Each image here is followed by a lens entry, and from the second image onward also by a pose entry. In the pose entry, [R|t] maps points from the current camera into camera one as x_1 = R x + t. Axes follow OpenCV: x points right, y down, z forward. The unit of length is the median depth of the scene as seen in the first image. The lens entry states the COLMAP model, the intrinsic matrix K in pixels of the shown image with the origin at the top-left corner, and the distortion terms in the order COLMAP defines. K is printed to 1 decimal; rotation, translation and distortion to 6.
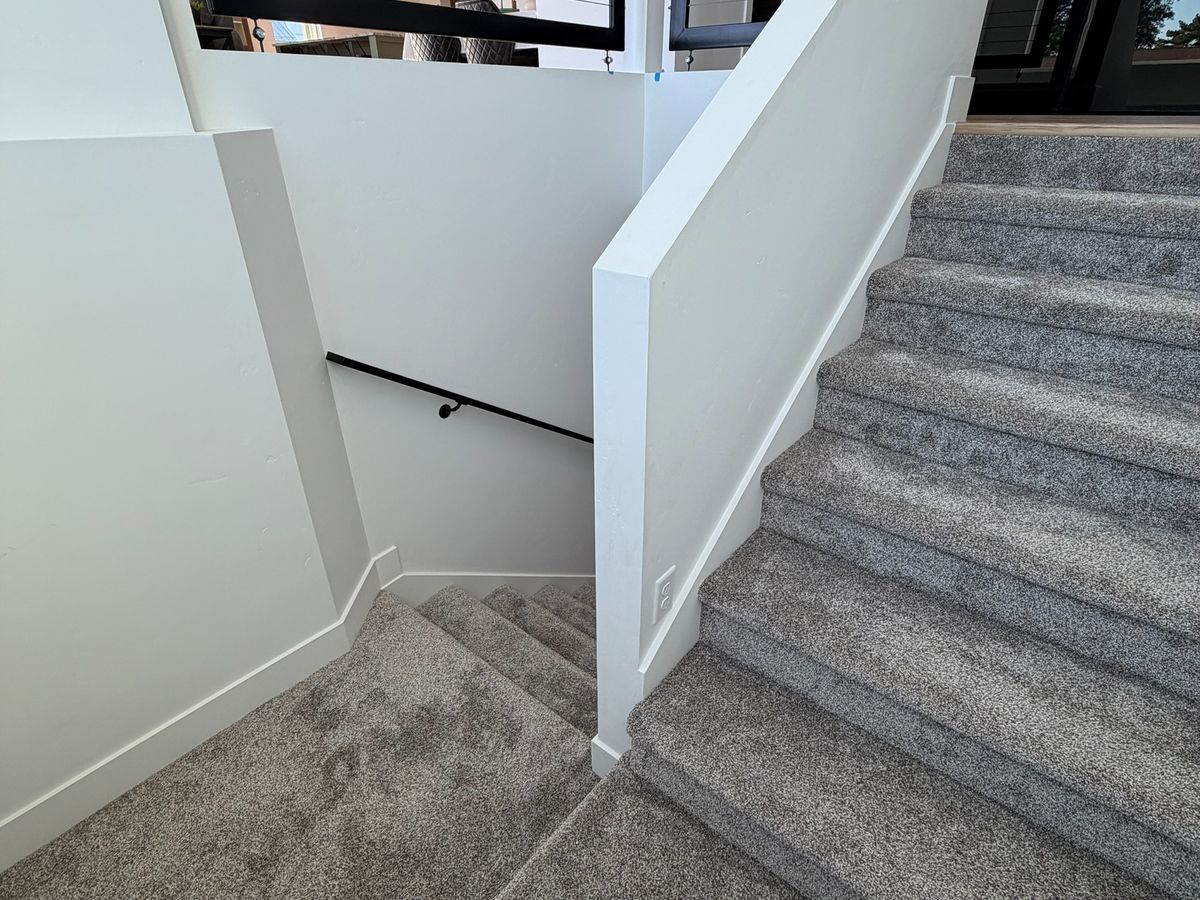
lens RADIAL K [[633.9, 0, 593.7], [0, 633.9, 445.4], [0, 0, 1]] dist [0.000733, 0.000256]
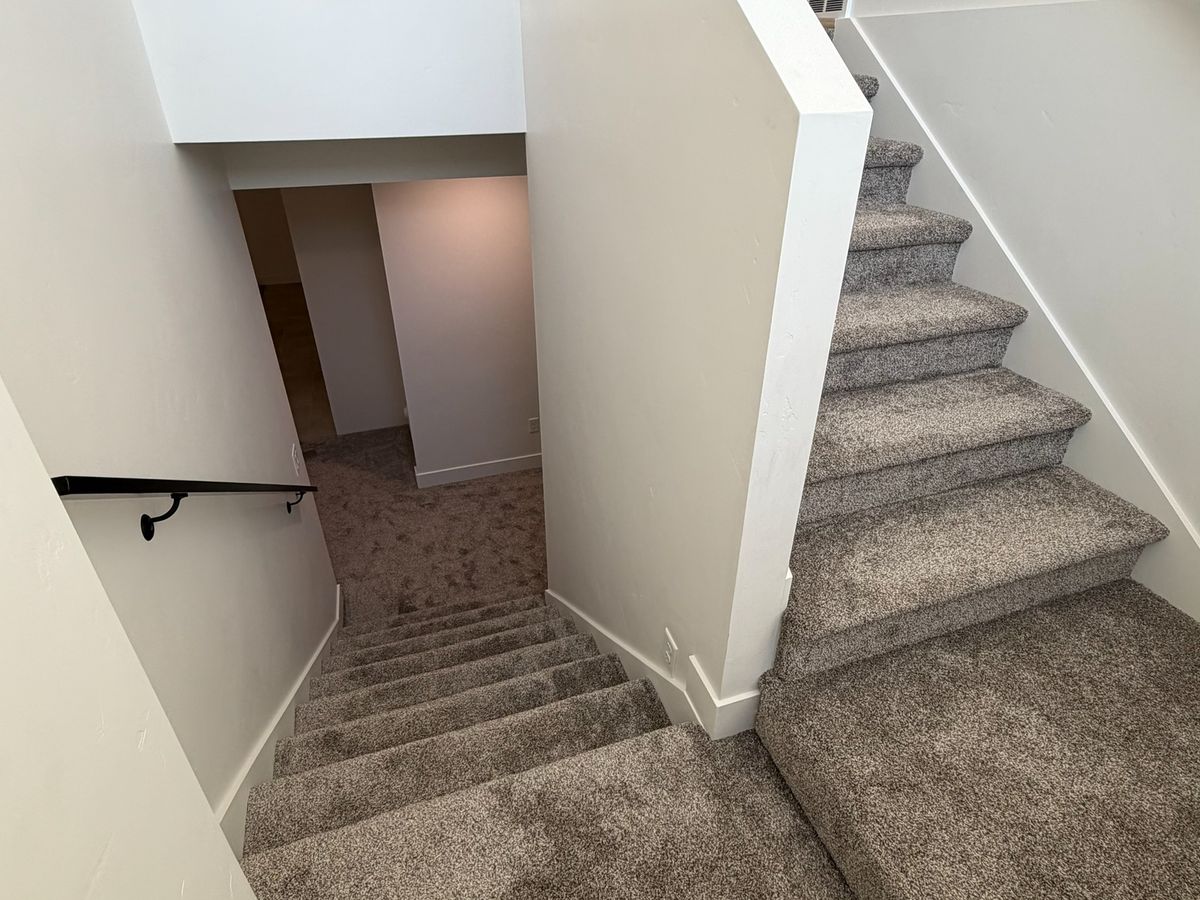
lens RADIAL K [[660.3, 0, 600.0], [0, 660.3, 450.0], [0, 0, 1]] dist [-0.000874, -0.000265]
pose [[0.519741, -0.430636, 0.737849, -0.614203], [0.401127, 0.885554, 0.234288, -0.130426], [-0.754298, 0.174202, 0.632999, 0.485555]]
